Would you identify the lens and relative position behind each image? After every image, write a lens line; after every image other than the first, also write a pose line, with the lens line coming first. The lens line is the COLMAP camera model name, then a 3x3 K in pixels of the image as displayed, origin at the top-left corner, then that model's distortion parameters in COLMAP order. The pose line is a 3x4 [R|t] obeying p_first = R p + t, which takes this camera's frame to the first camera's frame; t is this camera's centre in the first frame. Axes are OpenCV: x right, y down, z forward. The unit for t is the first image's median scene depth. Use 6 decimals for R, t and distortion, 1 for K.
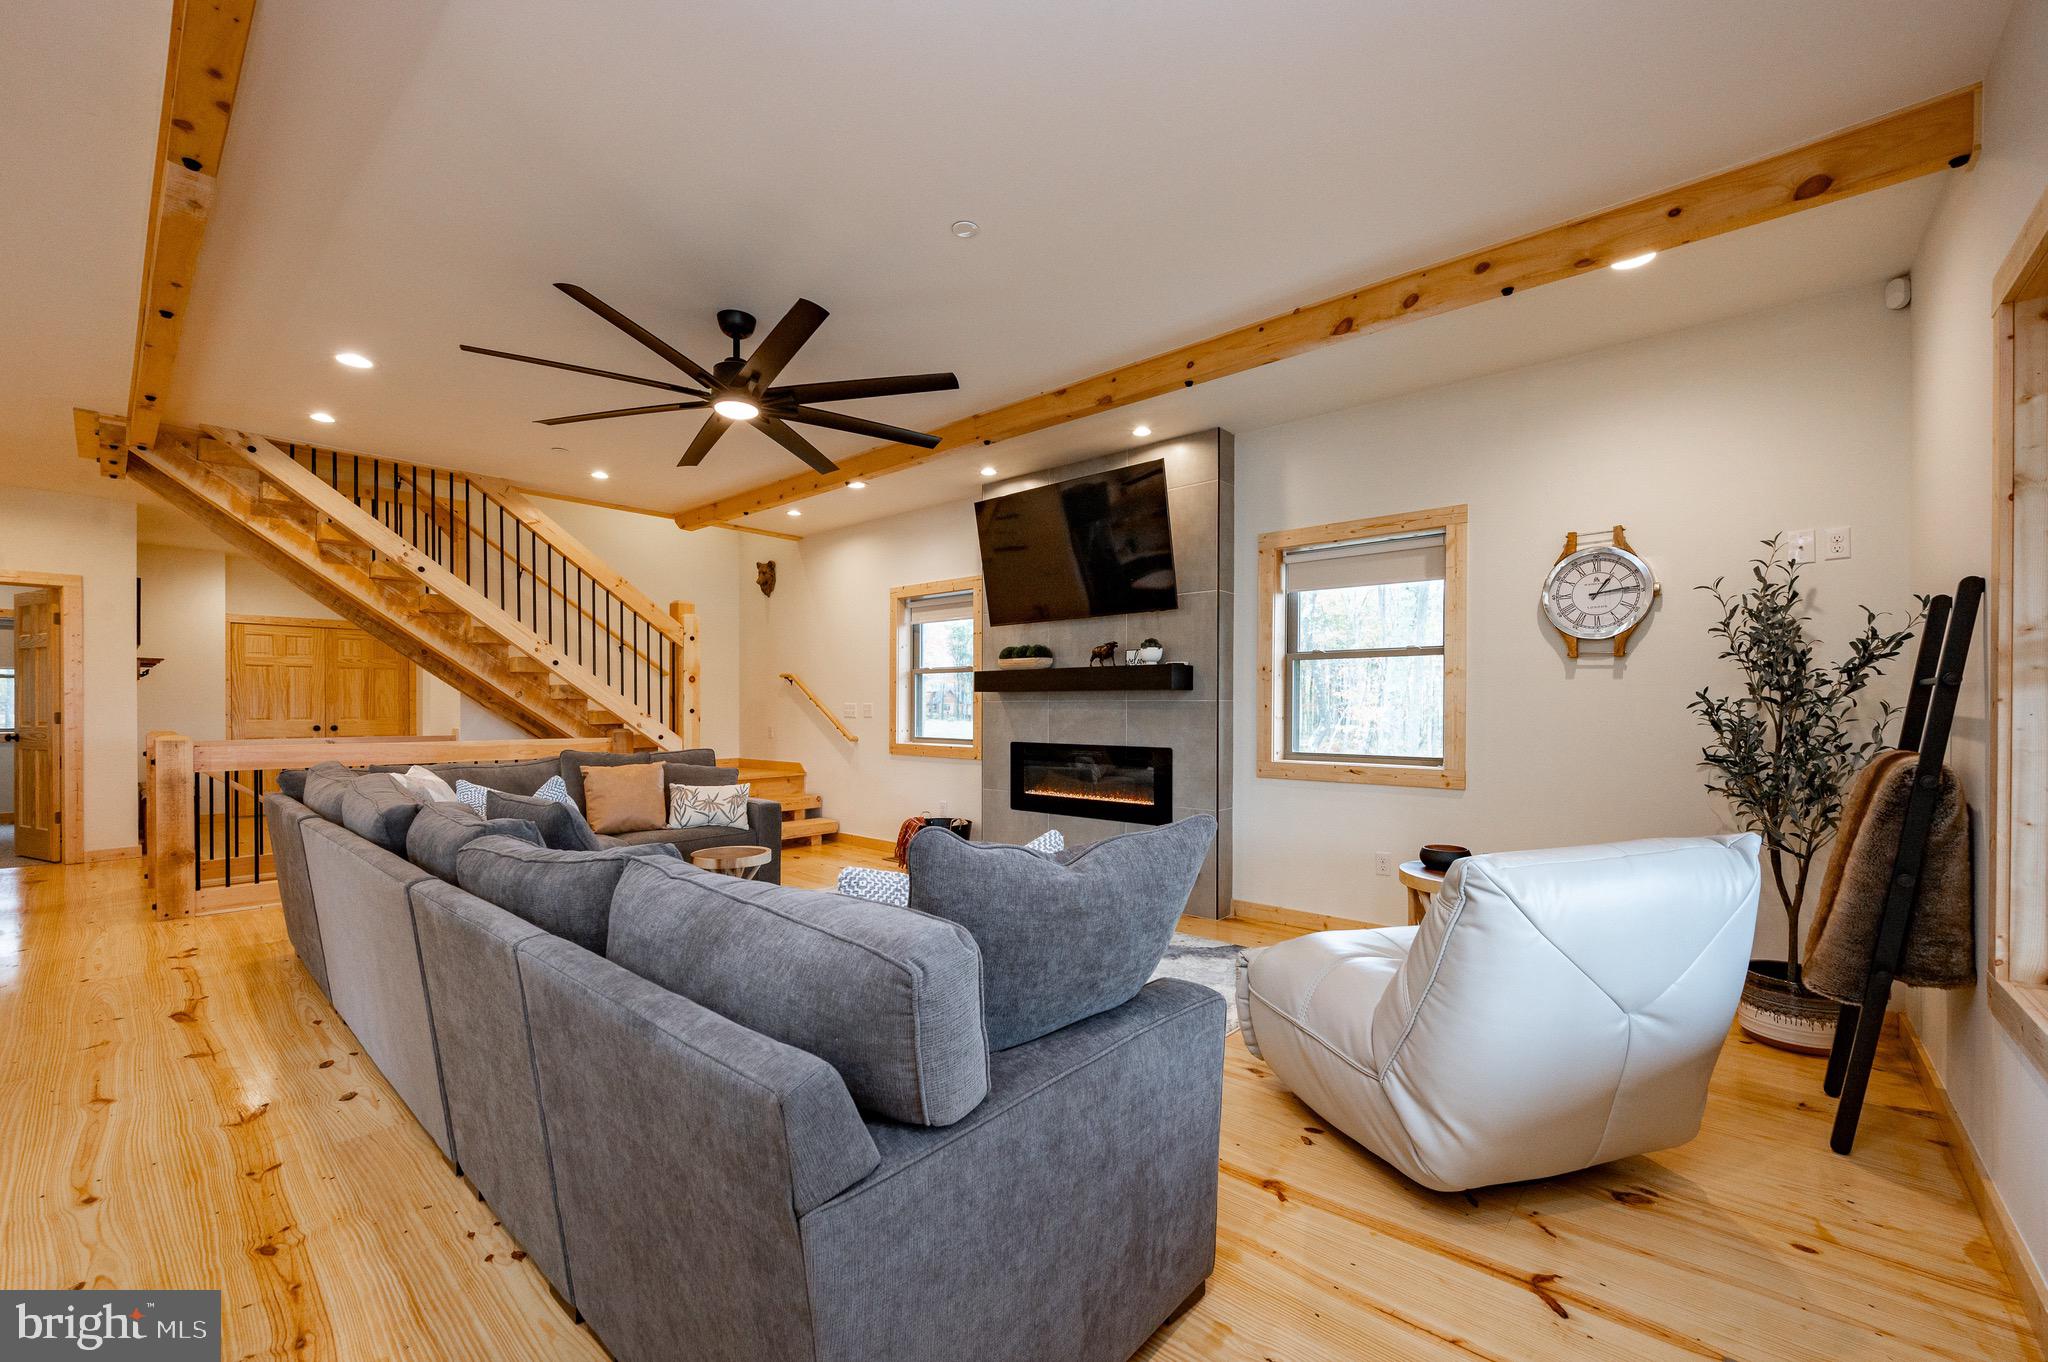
lens RADIAL K [[822.9, 0, 1038.7], [0, 822.9, 709.8], [0, 0, 1]] dist [-0.002199, -0.000430]
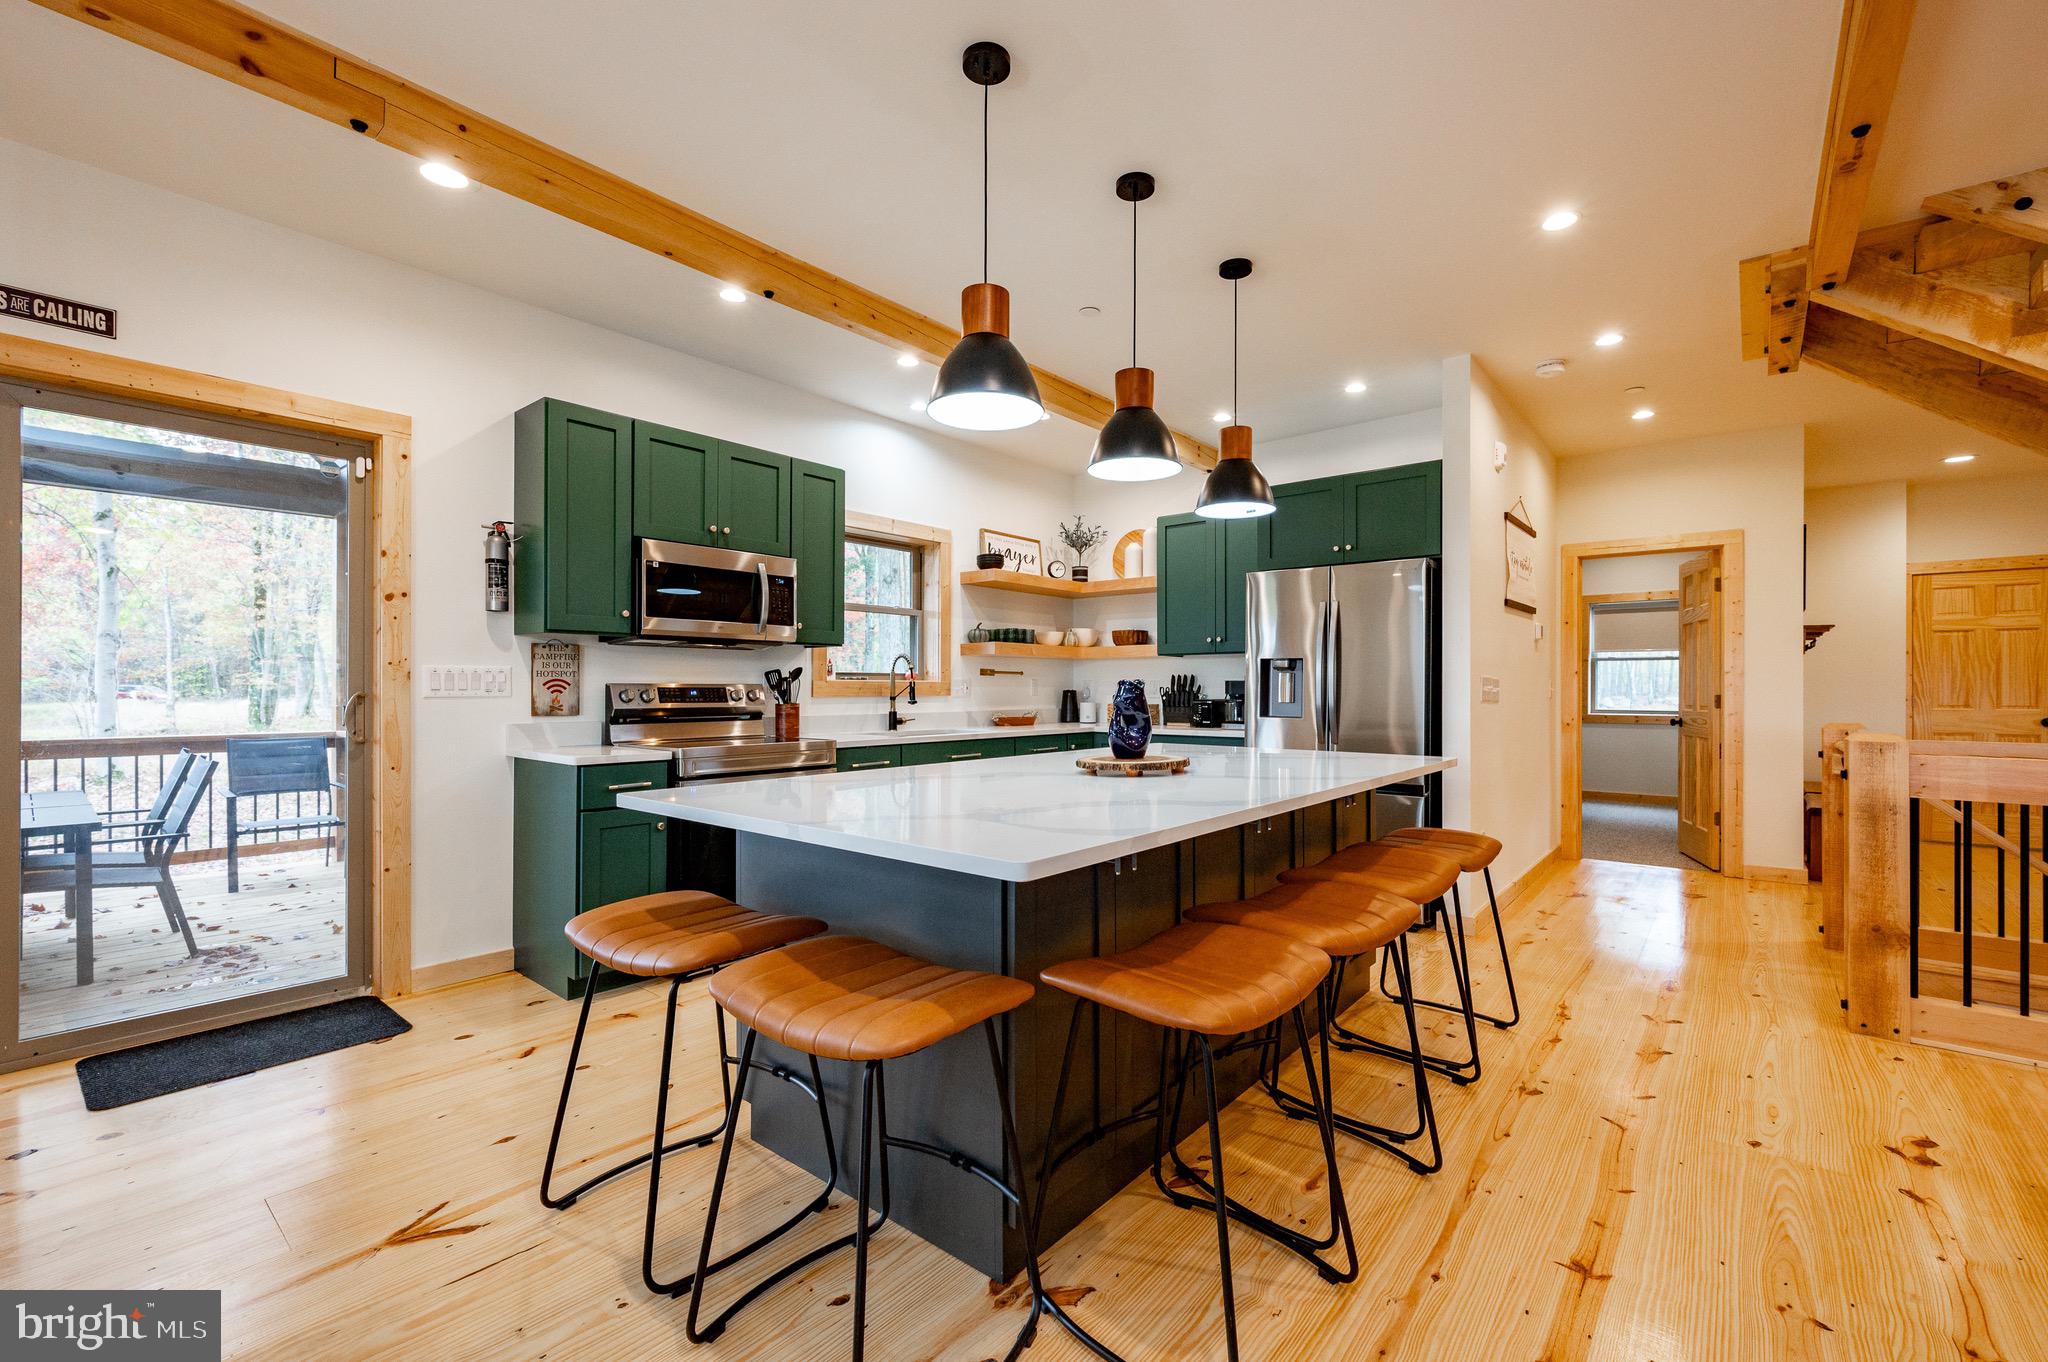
lens RADIAL K [[863.0, 0, 1023.6], [0, 863.0, 688.6], [0, 0, 1]] dist [-0.004136, 0.000265]
pose [[0.019013, -0.000111, -0.999819, -0.354300], [-0.006415, 0.999979, -0.000233, 0.001523], [0.999799, 0.006418, 0.019012, 0.292966]]
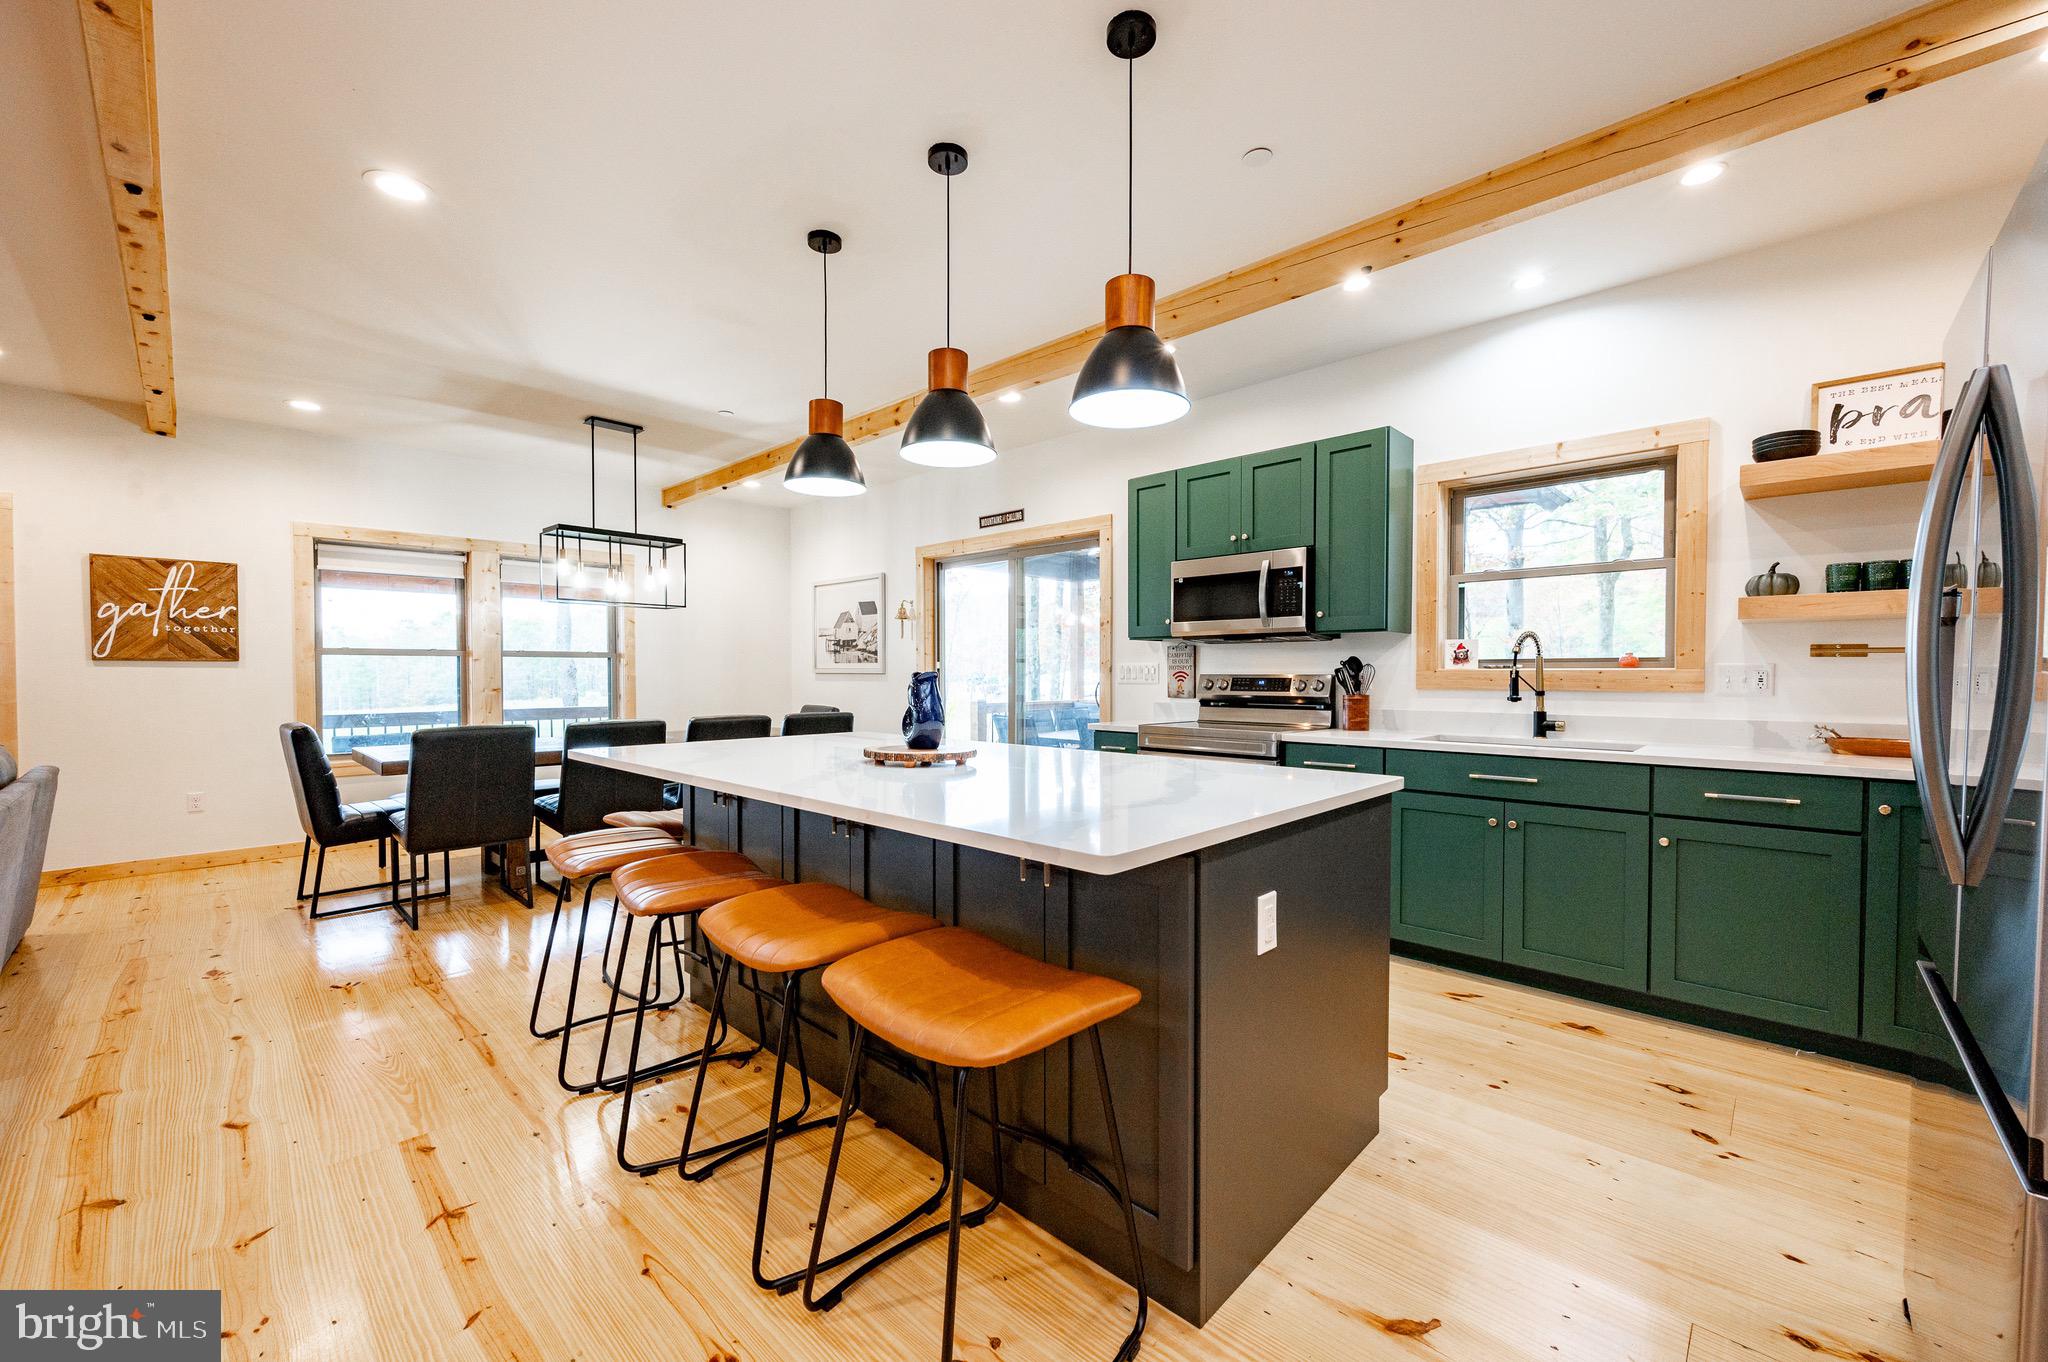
lens RADIAL K [[803.3, 0, 1025.7], [0, 803.3, 691.2], [0, 0, 1]] dist [-0.001849, -0.000693]
pose [[-0.998869, -0.002720, 0.047477, -0.919599], [-0.001480, 0.999658, 0.026122, -0.005088], [-0.047531, 0.026022, -0.998531, 0.818095]]
